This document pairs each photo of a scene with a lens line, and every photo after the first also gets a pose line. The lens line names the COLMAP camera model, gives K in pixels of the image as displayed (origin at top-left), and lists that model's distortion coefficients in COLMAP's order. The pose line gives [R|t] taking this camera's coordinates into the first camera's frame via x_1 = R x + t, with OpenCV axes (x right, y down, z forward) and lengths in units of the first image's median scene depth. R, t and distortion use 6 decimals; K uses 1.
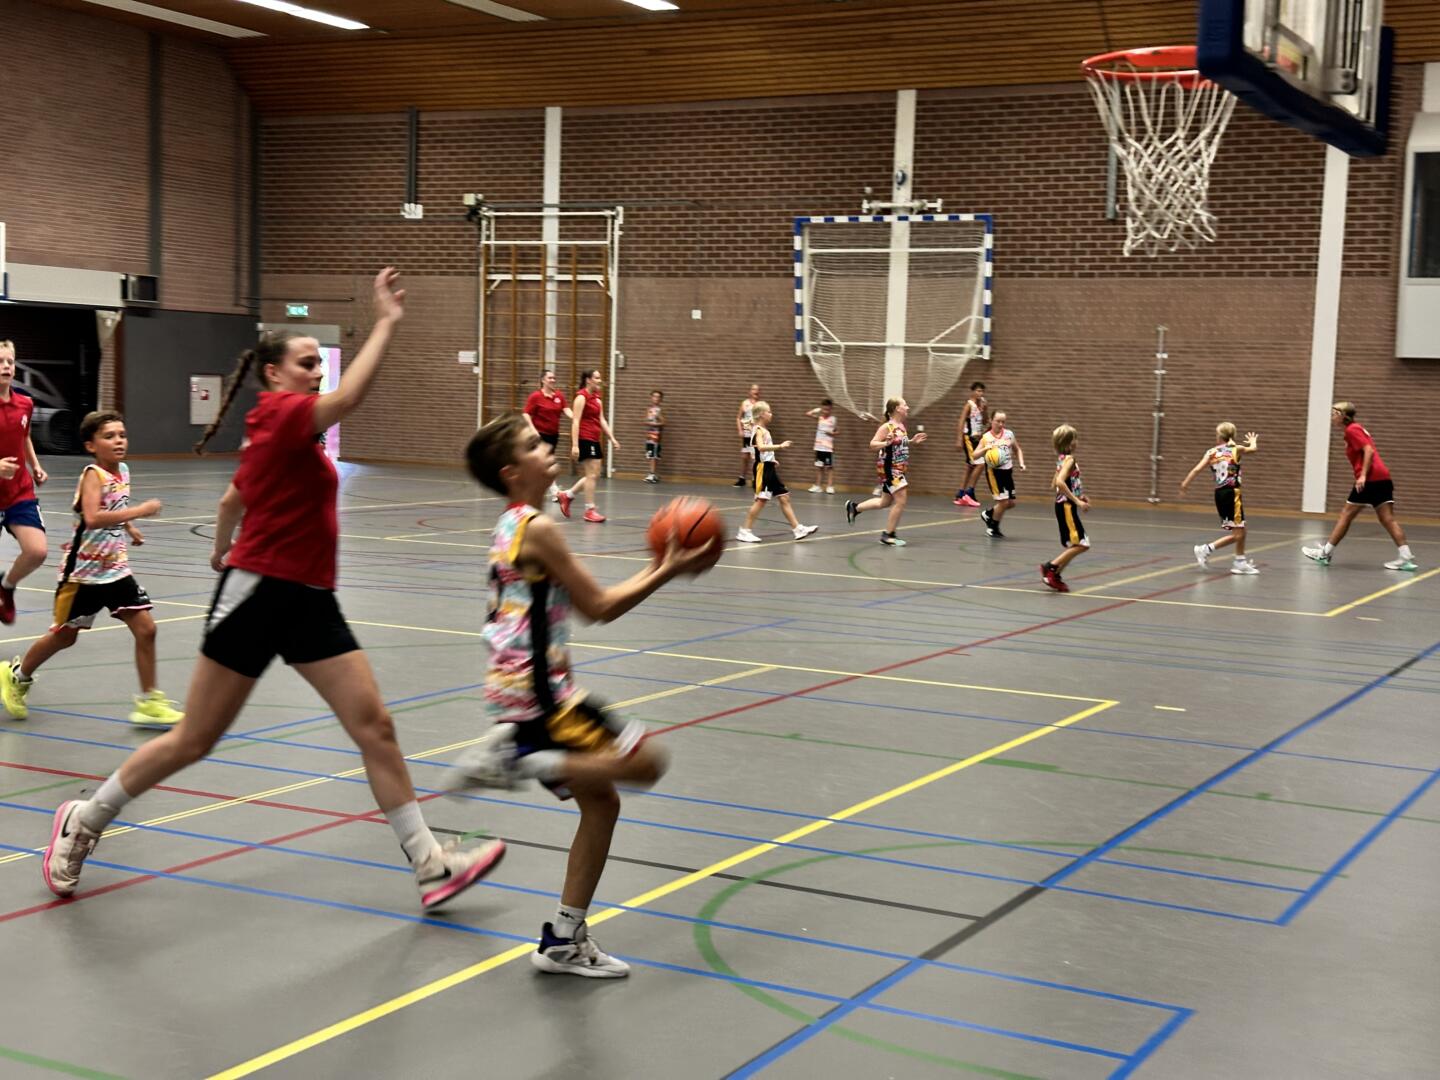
lens RADIAL K [[1990.6, 0, 729.8], [0, 1990.6, 540.7], [0, 0, 1]] dist [0.131110, 0.000000]
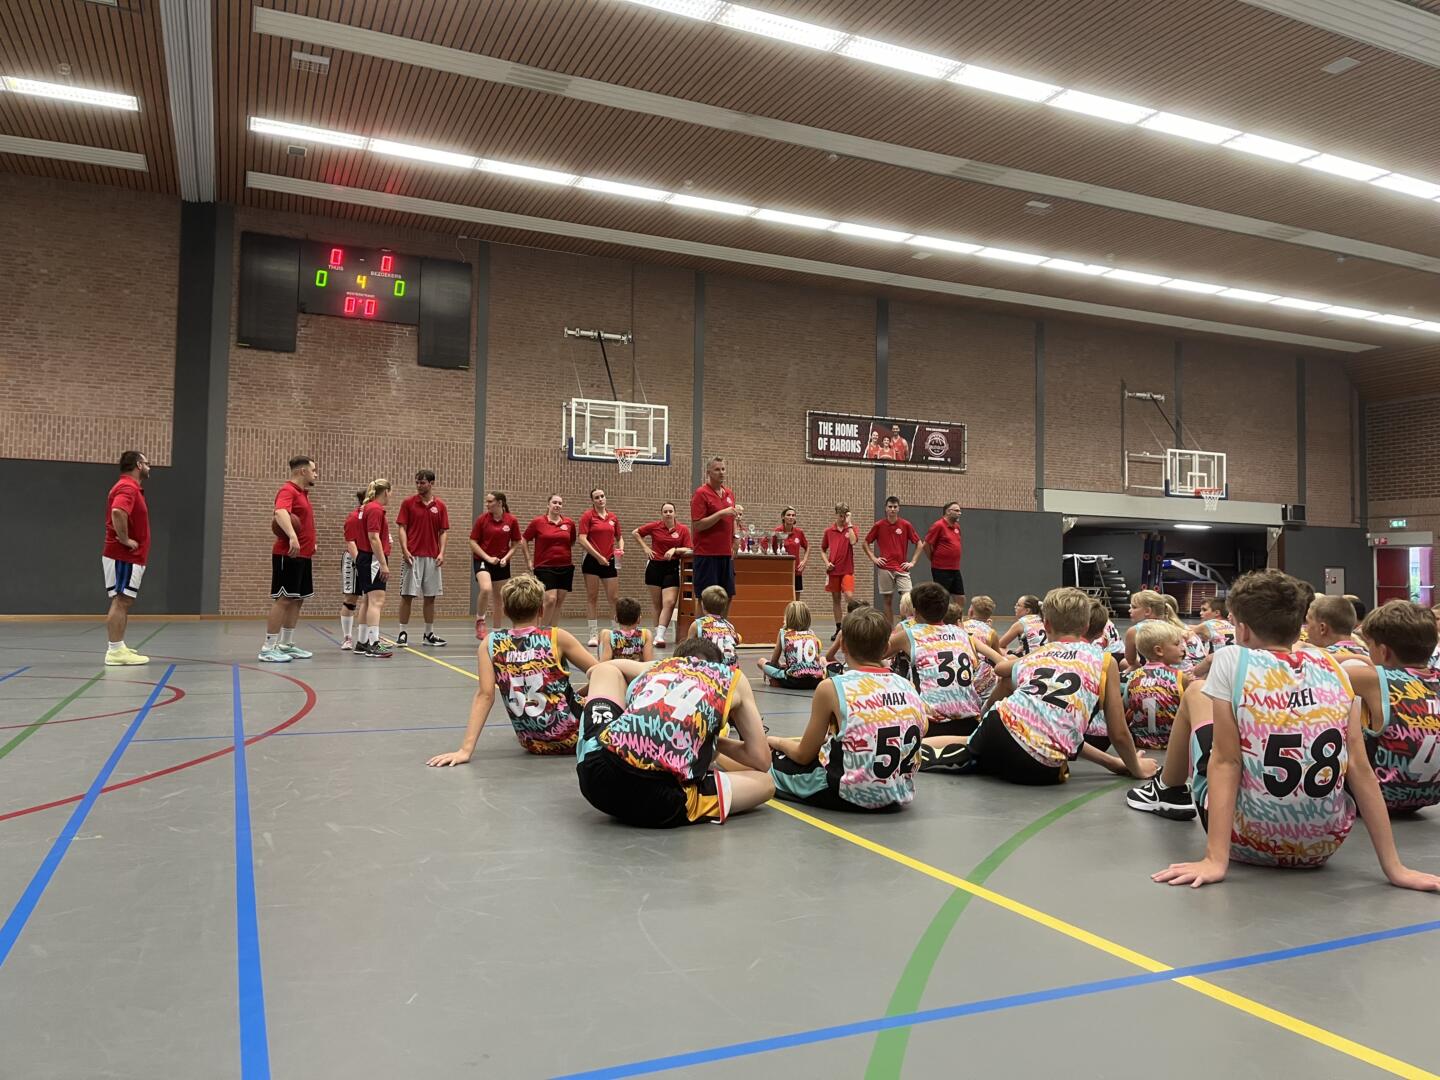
lens RADIAL K [[1083.1, 0, 727.8], [0, 1083.1, 526.1], [0, 0, 1]] dist [0.073362, -0.100417]
pose [[0.795426, -0.050786, -0.603919, -0.134259], [-0.038670, 0.990199, -0.134203, 0.019479], [0.604816, 0.130102, 0.785666, 0.057366]]
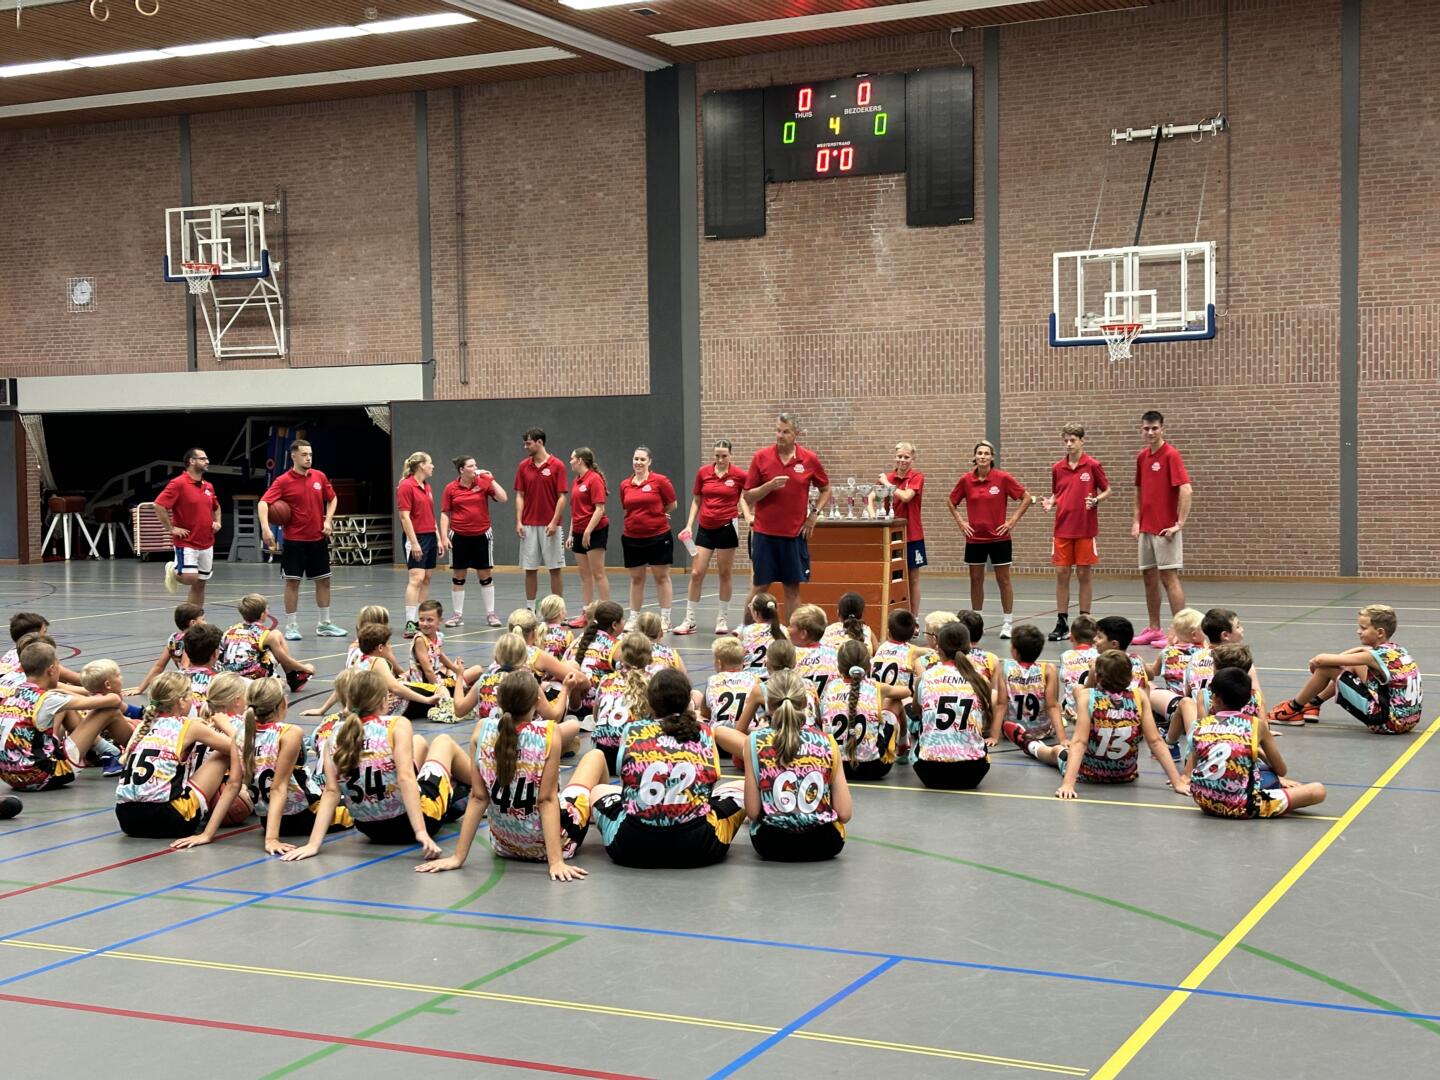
lens RADIAL K [[1990.6, 0, 712.3], [0, 1990.6, 522.3], [0, 0, 1]] dist [0.131110, 0.000000]
pose [[0.038989, 0.000140, -0.999240, 0.178547], [-0.063200, 0.997998, -0.002327, -0.020239], [0.997239, 0.063243, 0.038920, 0.326836]]
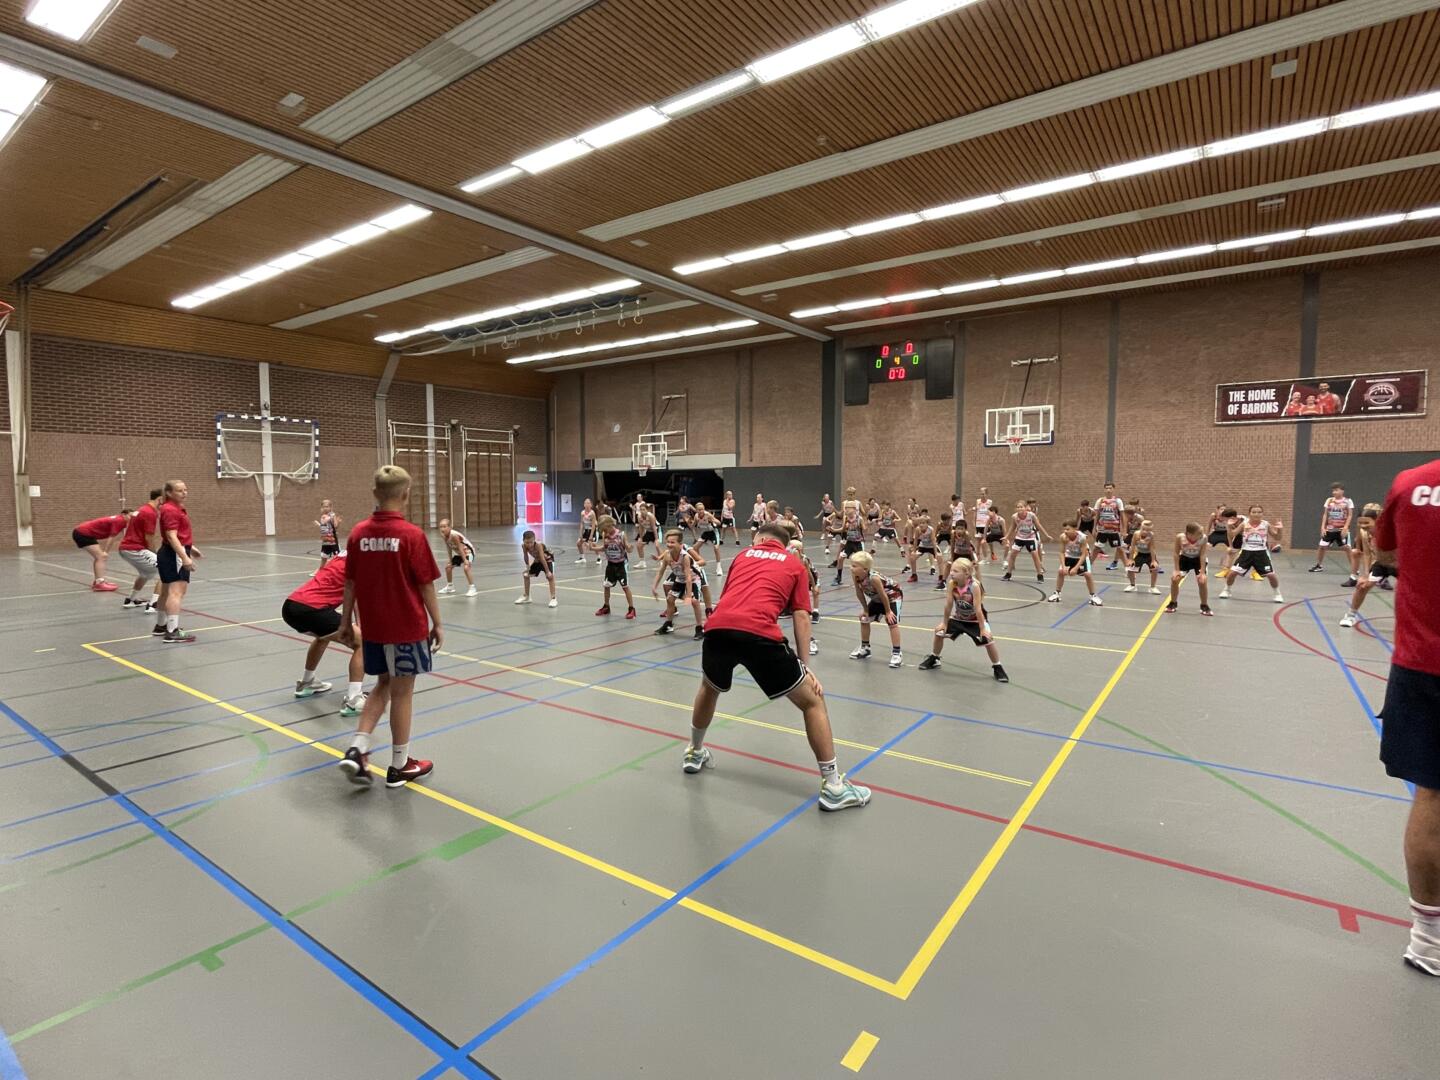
lens RADIAL K [[721.7, 0, 714.5], [0, 721.7, 535.0], [0, 0, 1]] dist [-0.012668, 0.004354]
pose [[-0.136533, 0.027991, -0.990240, 0.137444], [-0.082156, 0.995837, 0.039477, -0.019843], [0.987223, 0.086744, -0.133665, 0.326535]]
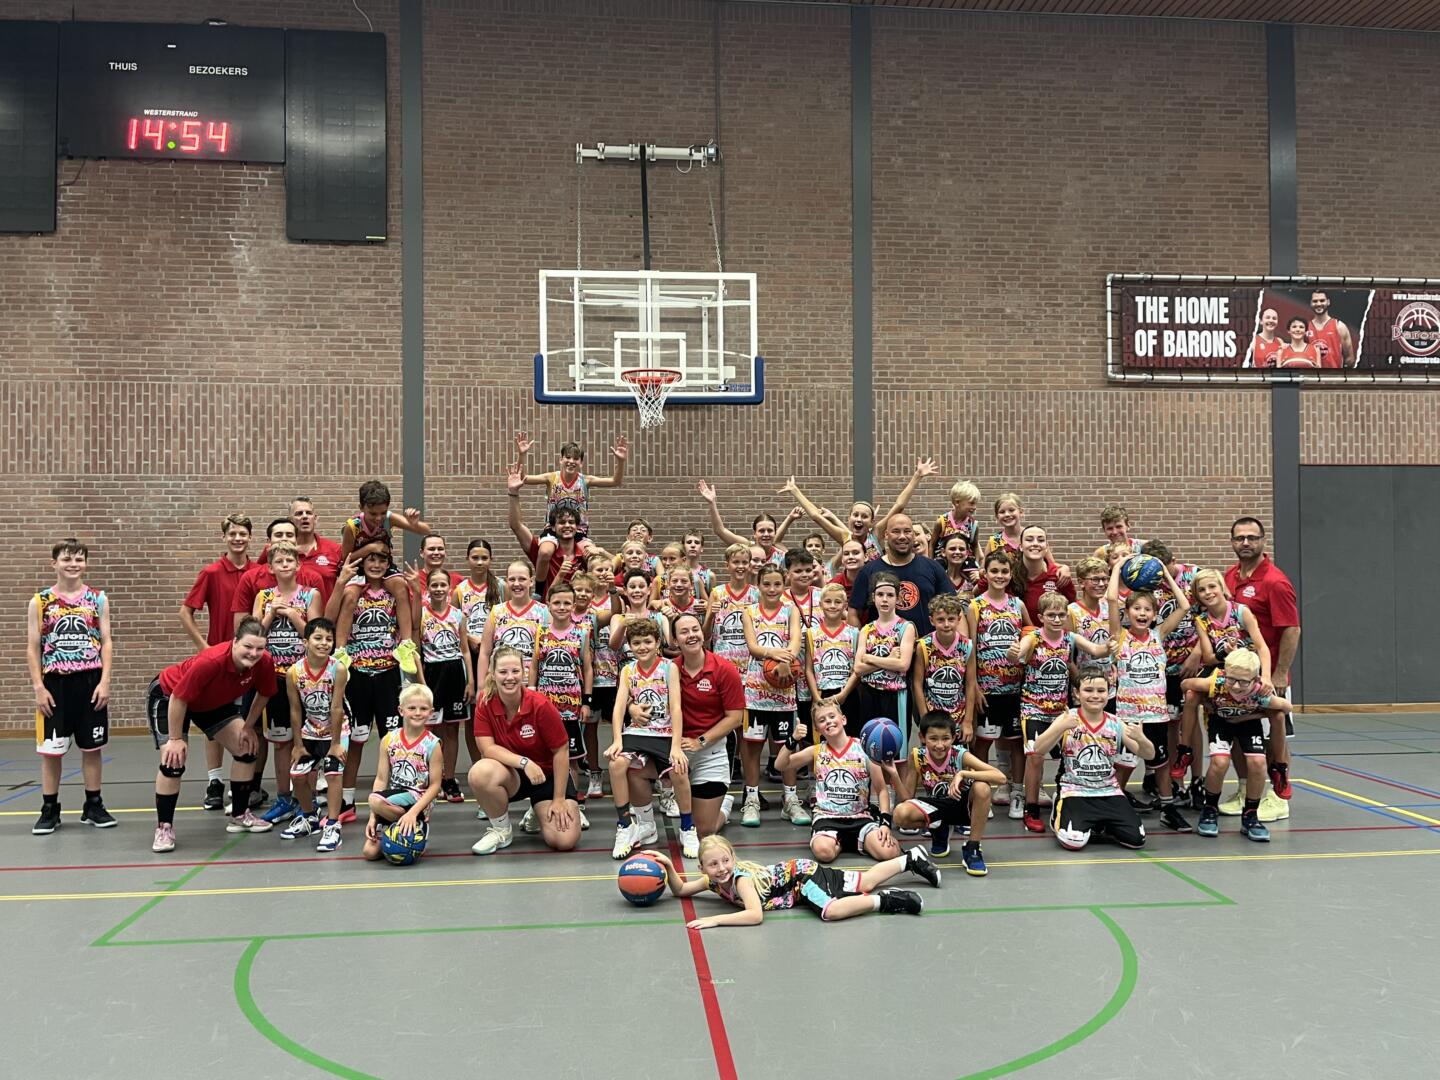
lens RADIAL K [[1155.5, 0, 719.4], [0, 1155.5, 538.7], [0, 0, 1]] dist [0.068879, -0.082455]
pose [[0.559742, -0.056310, -0.826751, -0.296662], [-0.041531, 0.994529, -0.095855, -0.033647], [0.827625, 0.087990, 0.554341, 0.354006]]
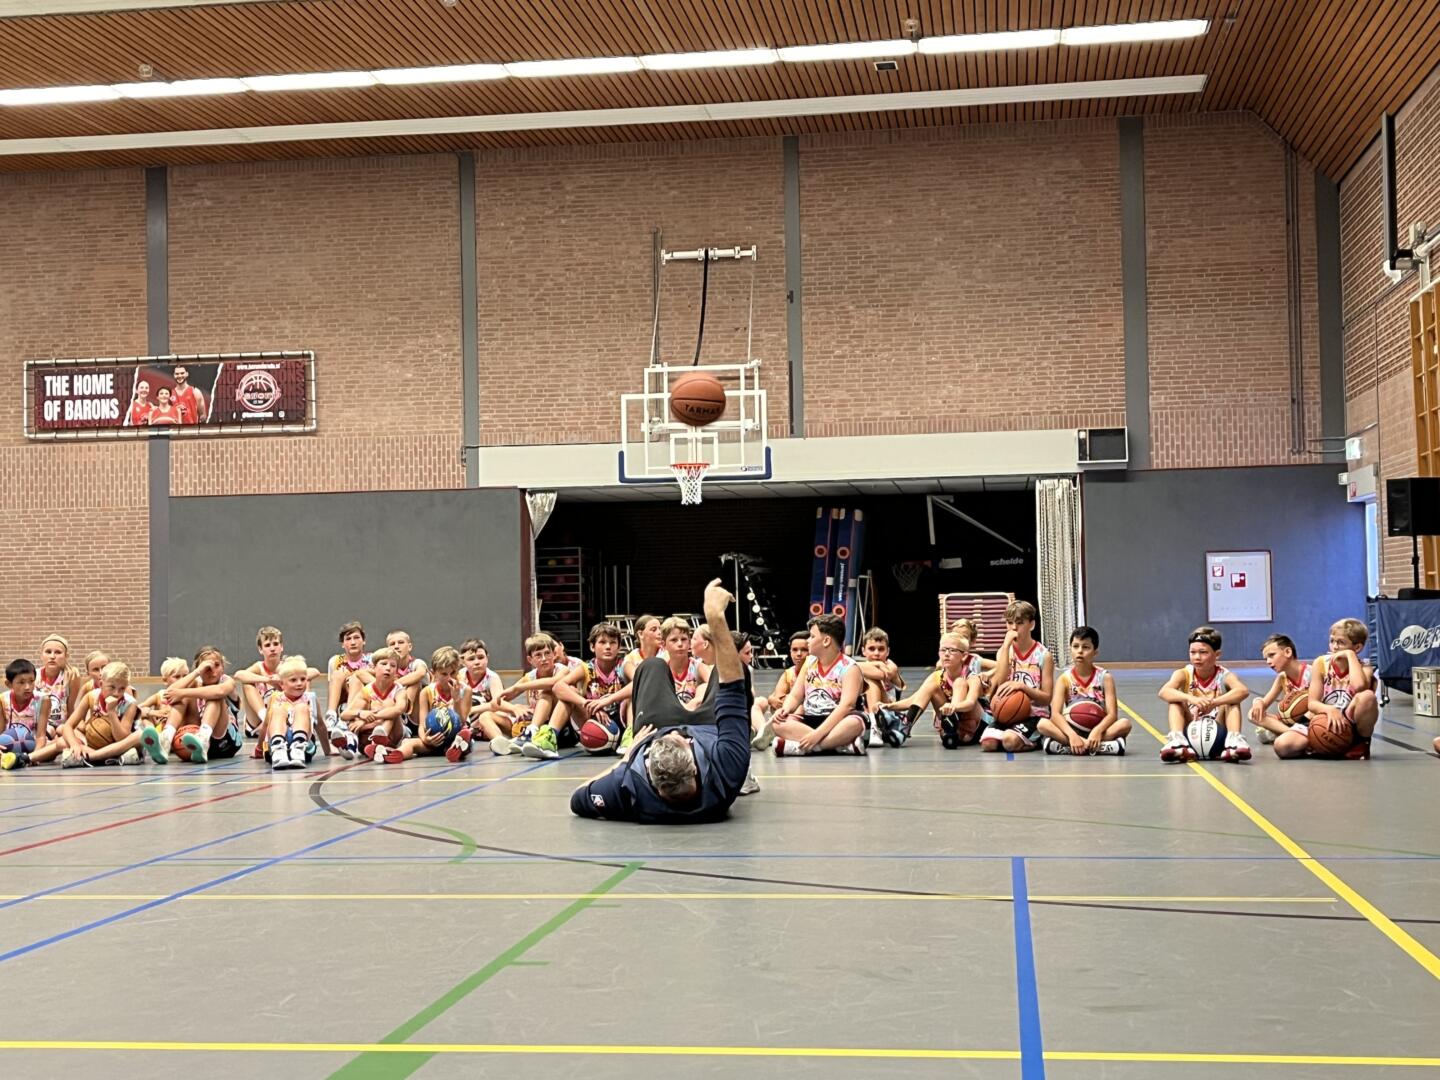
lens RADIAL K [[1957.0, 0, 712.8], [0, 1957.0, 503.7], [0, 0, 1]] dist [0.064569, 0.000000]
pose [[0.348850, -0.081112, -0.933662, 0.373611], [-0.043221, 0.993795, -0.102485, -0.021574], [0.936181, 0.076106, 0.343180, 0.646821]]
